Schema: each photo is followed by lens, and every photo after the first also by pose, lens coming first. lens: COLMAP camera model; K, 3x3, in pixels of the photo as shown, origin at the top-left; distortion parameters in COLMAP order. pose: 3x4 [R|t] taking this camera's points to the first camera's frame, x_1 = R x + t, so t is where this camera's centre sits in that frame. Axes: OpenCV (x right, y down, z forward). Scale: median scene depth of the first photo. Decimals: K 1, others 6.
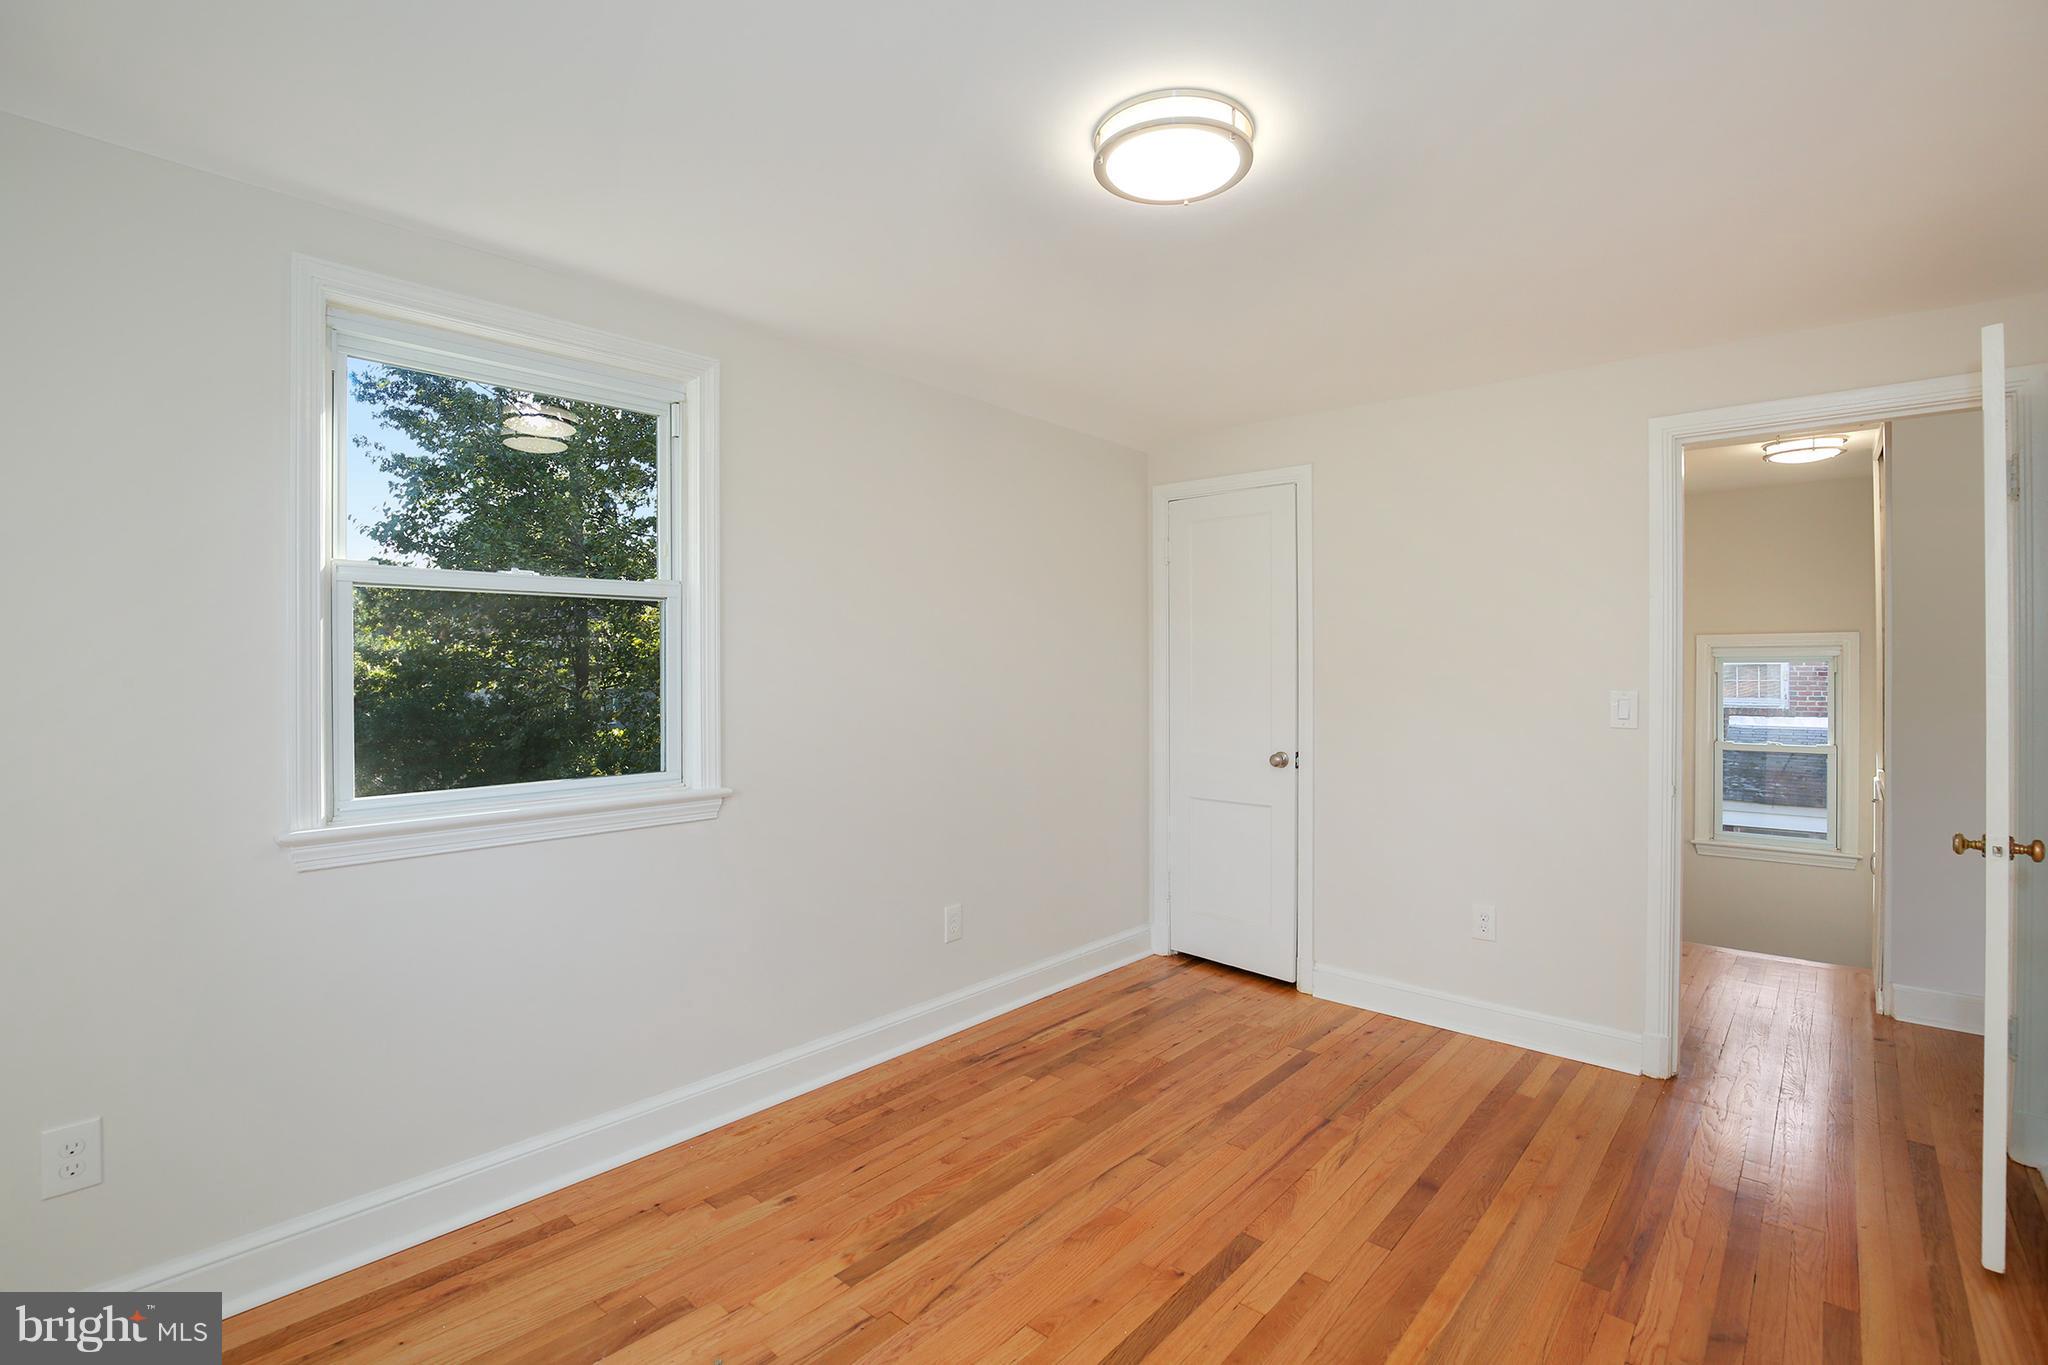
lens RADIAL K [[951.5, 0, 1018.7], [0, 951.5, 679.3], [0, 0, 1]] dist [-0.028085, 0.004425]
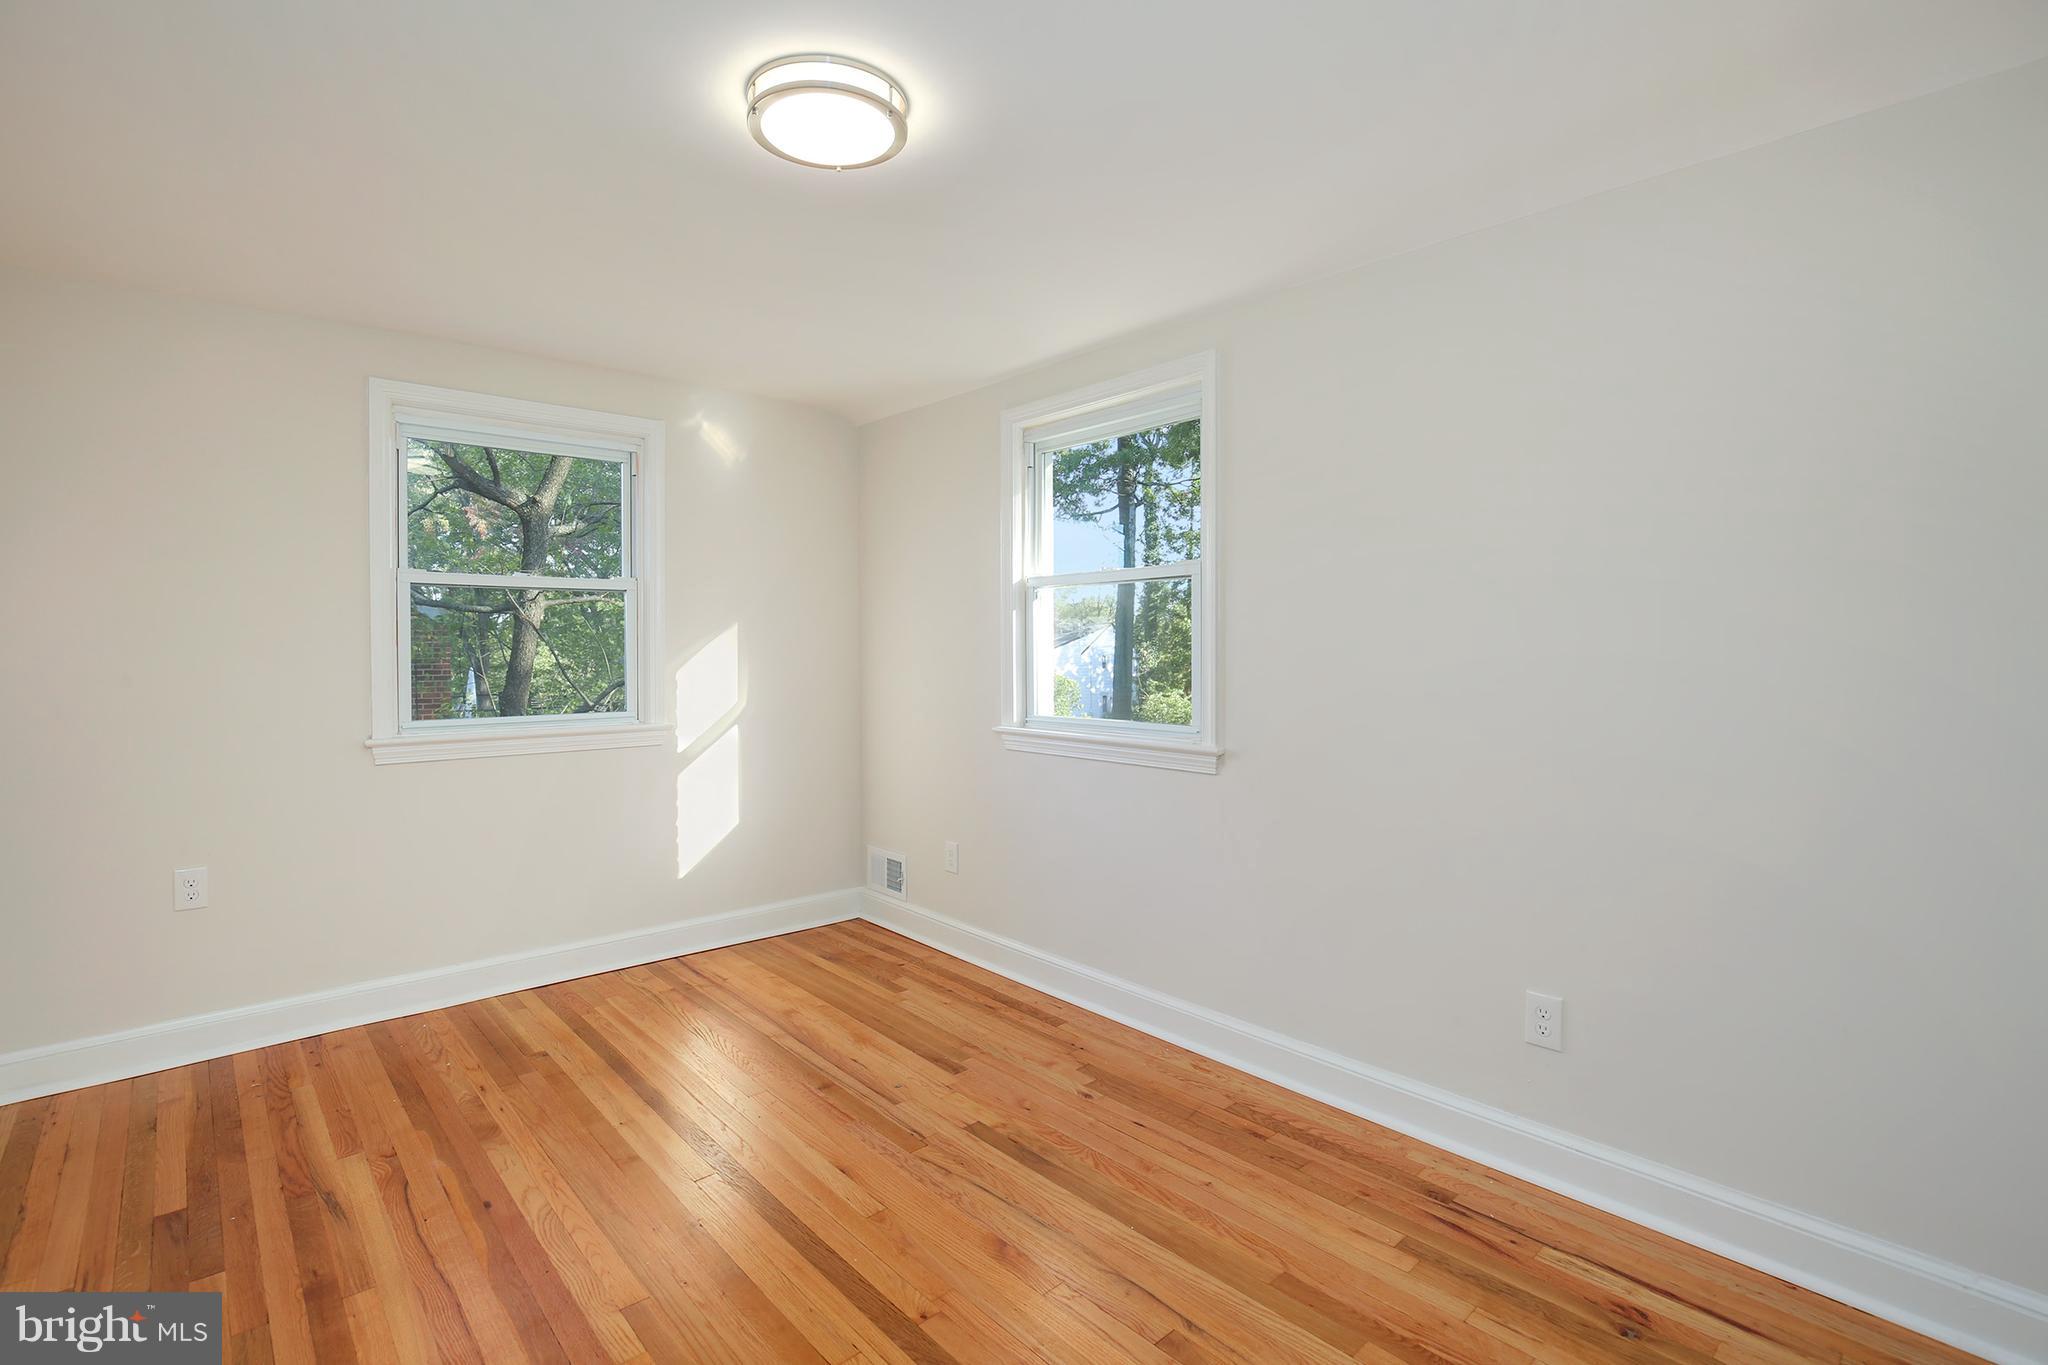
lens RADIAL K [[951.5, 0, 1011.0], [0, 951.5, 665.3], [0, 0, 1]] dist [-0.028085, 0.004425]
pose [[-0.120353, 0.023611, -0.992450, 0.815146], [-0.008374, 0.999657, 0.024798, -0.003821], [0.992696, 0.011295, -0.120114, 0.935477]]
